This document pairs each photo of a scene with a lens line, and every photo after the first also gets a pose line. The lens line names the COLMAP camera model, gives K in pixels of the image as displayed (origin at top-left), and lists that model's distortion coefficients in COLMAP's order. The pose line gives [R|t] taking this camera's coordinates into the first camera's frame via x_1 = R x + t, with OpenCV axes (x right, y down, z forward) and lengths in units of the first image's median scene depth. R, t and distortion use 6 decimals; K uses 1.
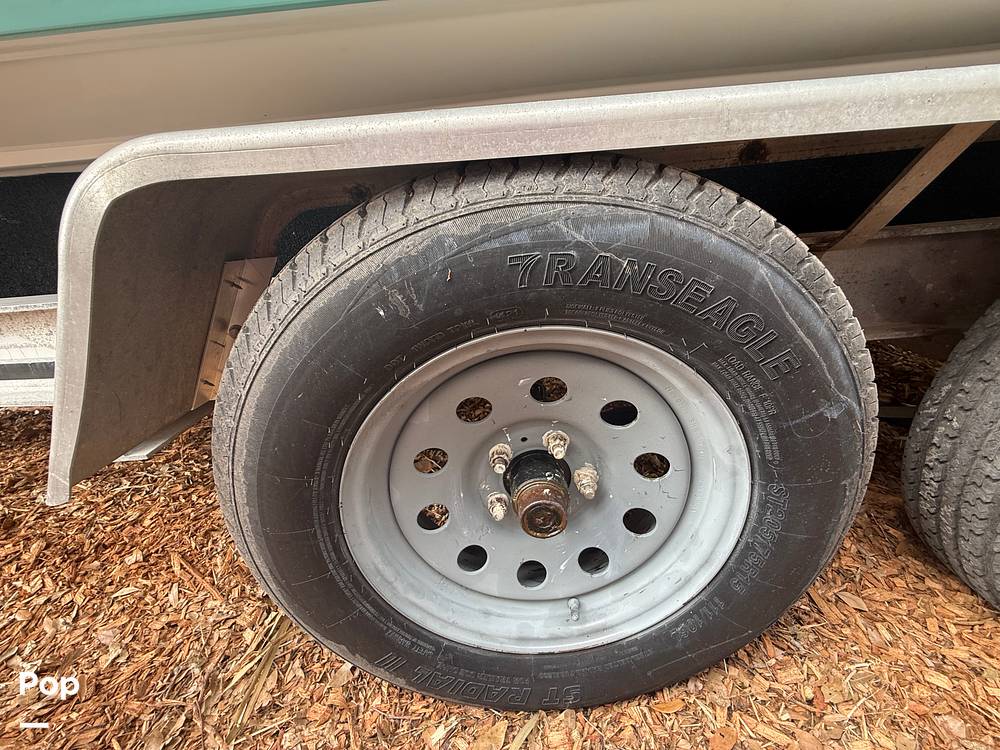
lens RADIAL K [[401.4, 0, 499.2], [0, 401.4, 372.6], [0, 0, 1]] dist [-0.000939, 0.000039]
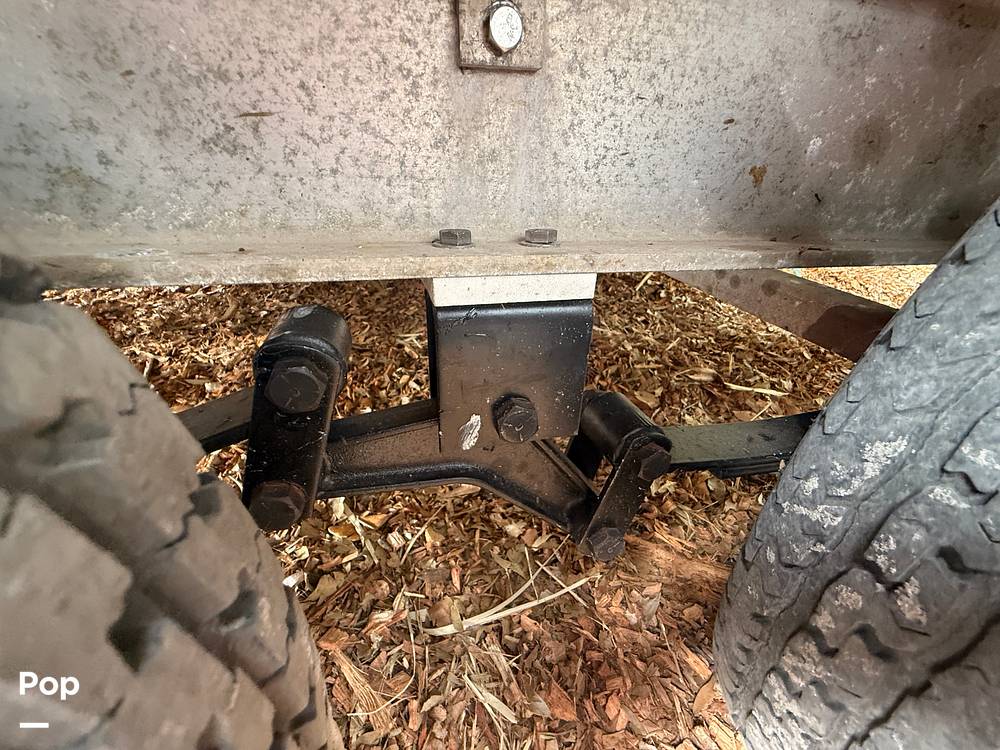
lens RADIAL K [[401.4, 0, 499.3], [0, 401.4, 376.9], [0, 0, 1]] dist [-0.000939, 0.000039]
pose [[0.960168, -0.016600, 0.278929, 0.509822], [-0.020081, 0.991554, 0.128133, -0.024309], [-0.278700, -0.128631, 0.951725, 0.526517]]
